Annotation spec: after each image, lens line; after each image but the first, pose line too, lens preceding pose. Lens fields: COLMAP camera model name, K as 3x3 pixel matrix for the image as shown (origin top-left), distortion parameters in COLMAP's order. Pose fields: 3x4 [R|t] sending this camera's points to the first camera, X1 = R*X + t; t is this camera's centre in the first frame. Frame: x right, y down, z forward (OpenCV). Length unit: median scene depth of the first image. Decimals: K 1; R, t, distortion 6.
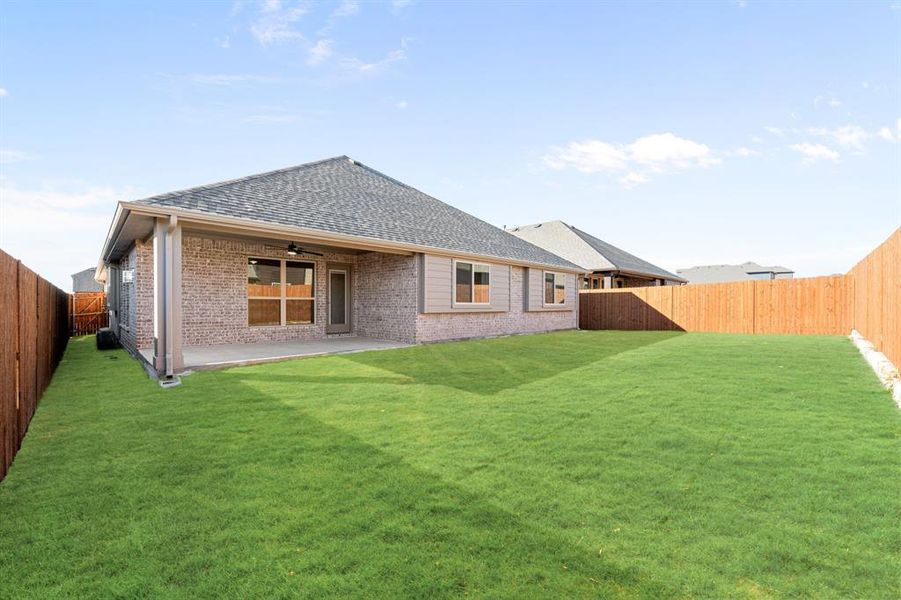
lens RADIAL K [[369.1, 0, 427.3], [0, 369.1, 302.6], [0, 0, 1]] dist [-0.001747, -0.000027]
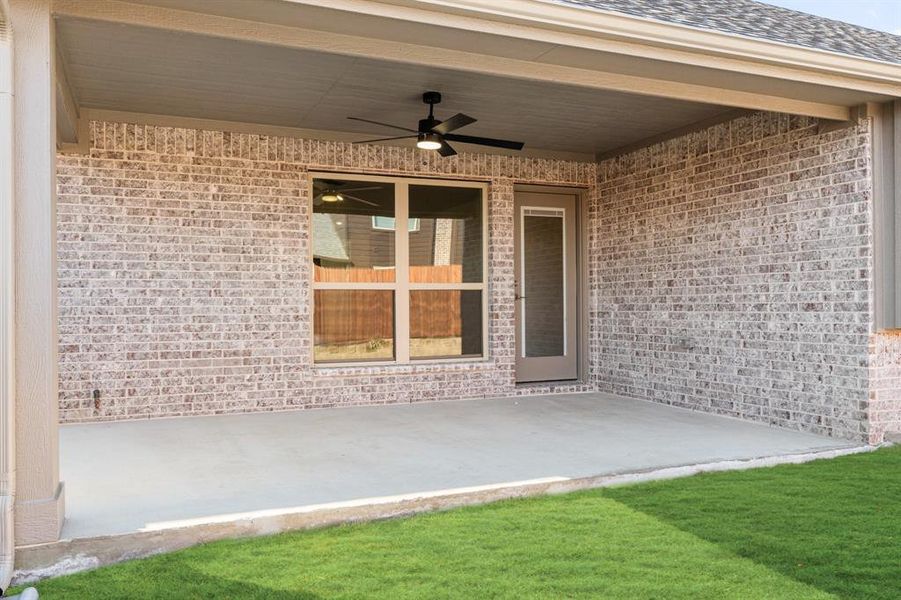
lens RADIAL K [[369.1, 0, 427.3], [0, 369.1, 302.6], [0, 0, 1]] dist [-0.001747, -0.000027]
pose [[0.967027, -0.013298, -0.254327, -0.341552], [0.010560, 0.999871, -0.012127, 0.011247], [0.254455, 0.009041, 0.967042, 0.816289]]
